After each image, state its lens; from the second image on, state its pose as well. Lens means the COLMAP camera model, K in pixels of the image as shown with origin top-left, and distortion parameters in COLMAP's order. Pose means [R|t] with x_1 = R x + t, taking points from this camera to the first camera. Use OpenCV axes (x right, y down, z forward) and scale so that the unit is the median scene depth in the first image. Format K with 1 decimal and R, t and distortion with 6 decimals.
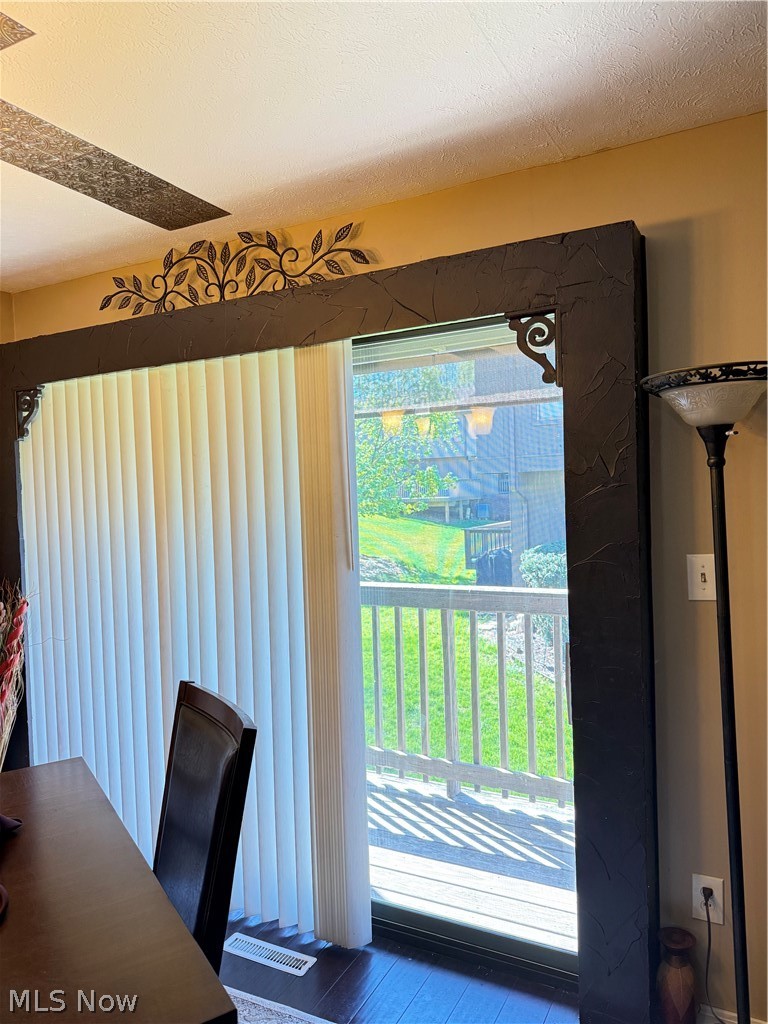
lens RADIAL K [[719.7, 0, 378.4], [0, 719.7, 514.0], [0, 0, 1]] dist [0.052782, -0.069749]
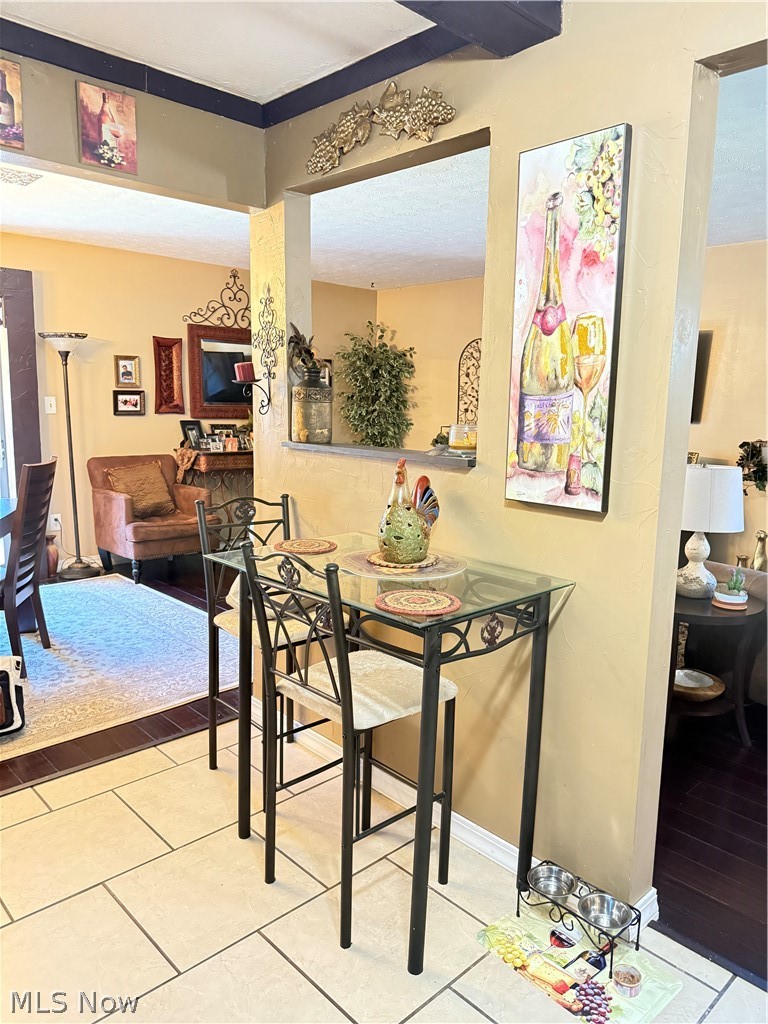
lens RADIAL K [[719.7, 0, 388.6], [0, 719.7, 514.7], [0, 0, 1]] dist [0.052782, -0.069749]
pose [[0.321224, -0.107299, 0.940905, -1.369098], [-0.011167, 0.993062, 0.117059, 0.126416], [-0.946937, -0.048109, 0.317797, -0.860173]]
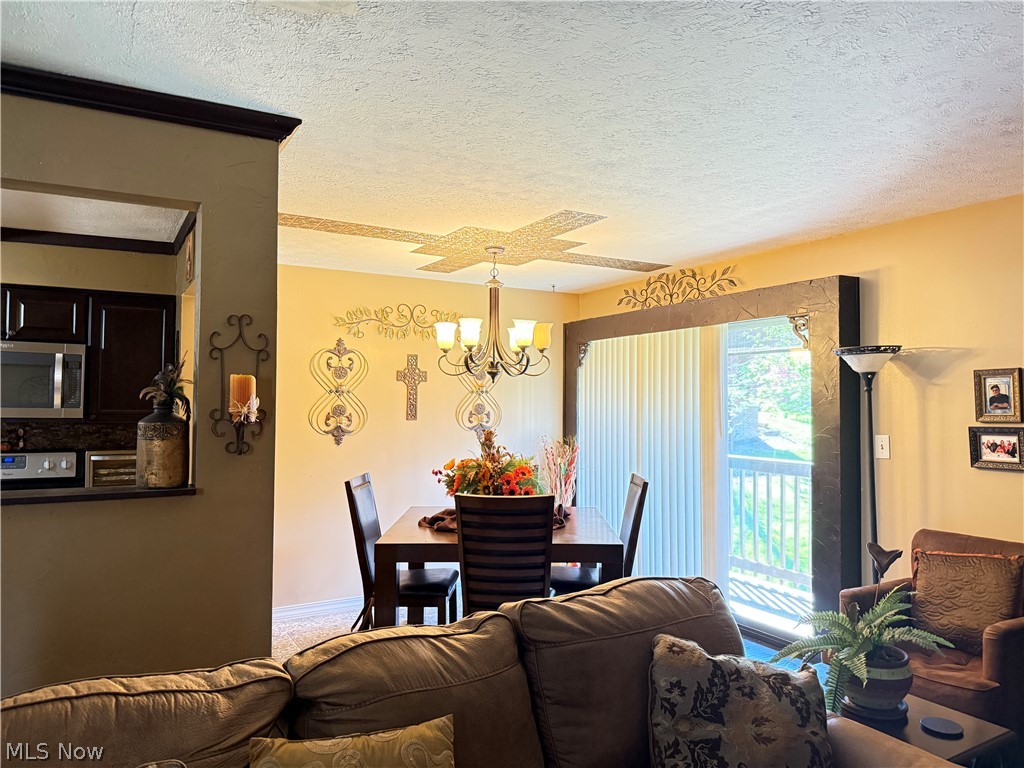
lens RADIAL K [[719.7, 0, 508.3], [0, 719.7, 382.6], [0, 0, 1]] dist [0.052782, -0.069749]
pose [[0.846267, 0.023729, -0.532231, 0.482748], [-0.051090, 0.998018, -0.036740, 0.028368], [0.530304, 0.058284, 0.845802, -0.947150]]
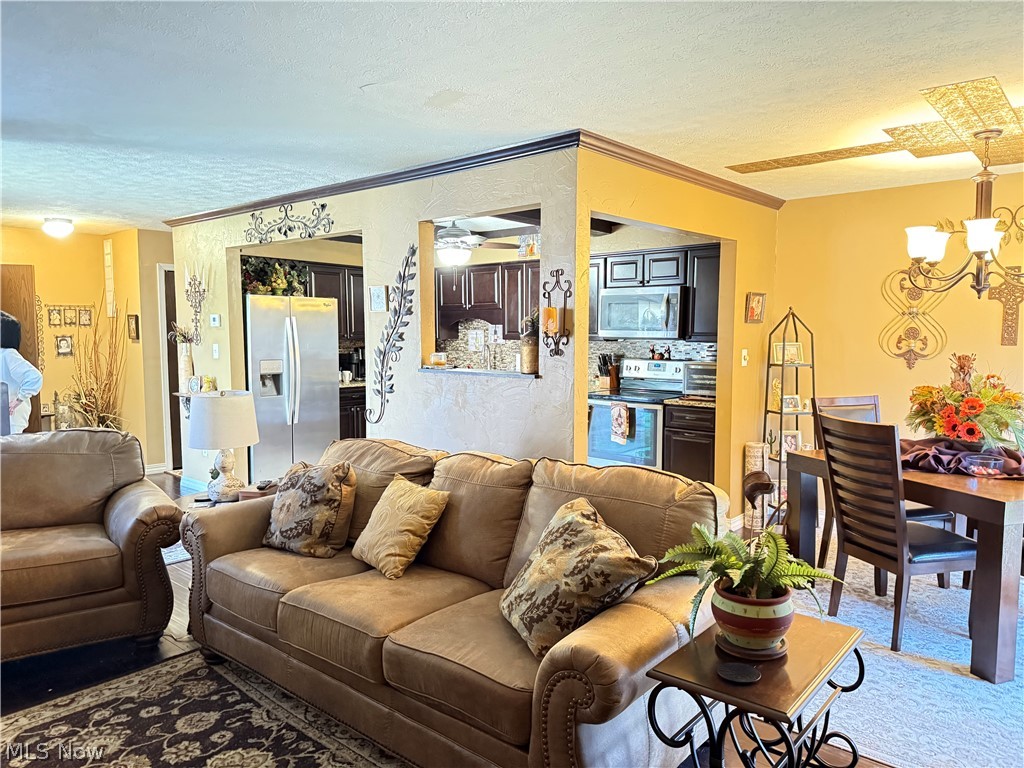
lens RADIAL K [[719.7, 0, 516.4], [0, 719.7, 385.9], [0, 0, 1]] dist [0.052782, -0.069749]
pose [[-0.226123, 0.106498, -0.968260, 1.175545], [-0.020485, 0.993266, 0.114032, -0.004726], [0.973883, 0.045620, -0.222419, -0.073848]]
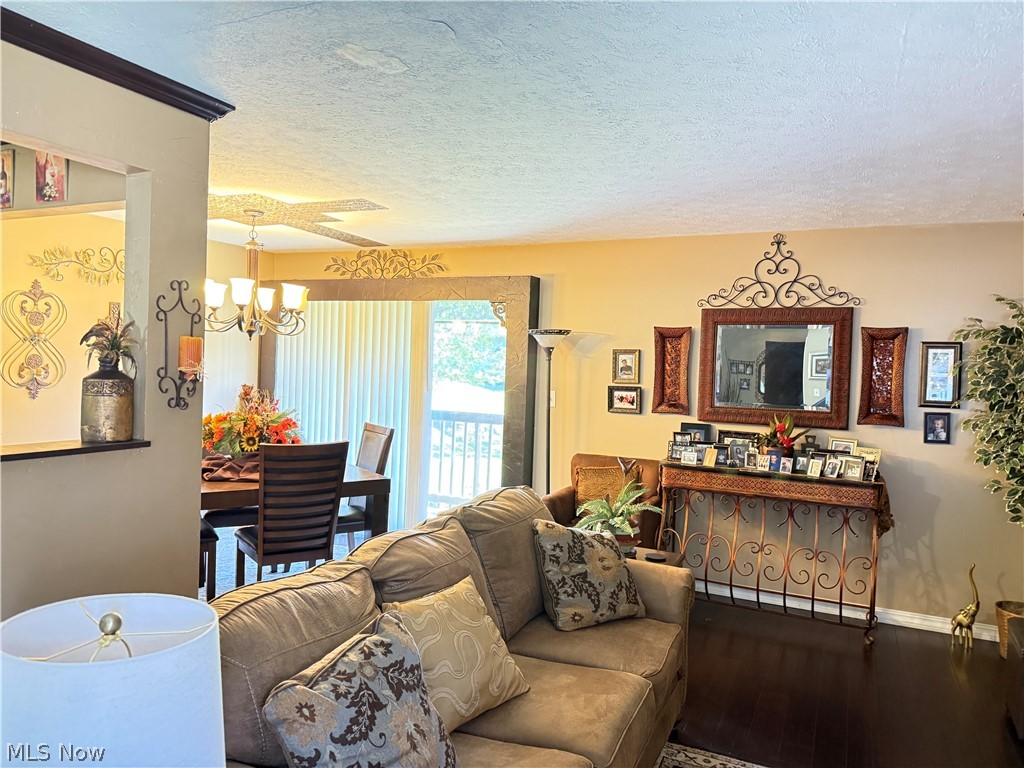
lens RADIAL K [[719.7, 0, 516.2], [0, 719.7, 377.7], [0, 0, 1]] dist [0.052782, -0.069749]
pose [[0.995562, 0.069680, 0.063259, 0.095131], [-0.068833, 0.997508, -0.015475, 0.043699], [-0.064179, 0.011052, 0.997877, -1.386231]]
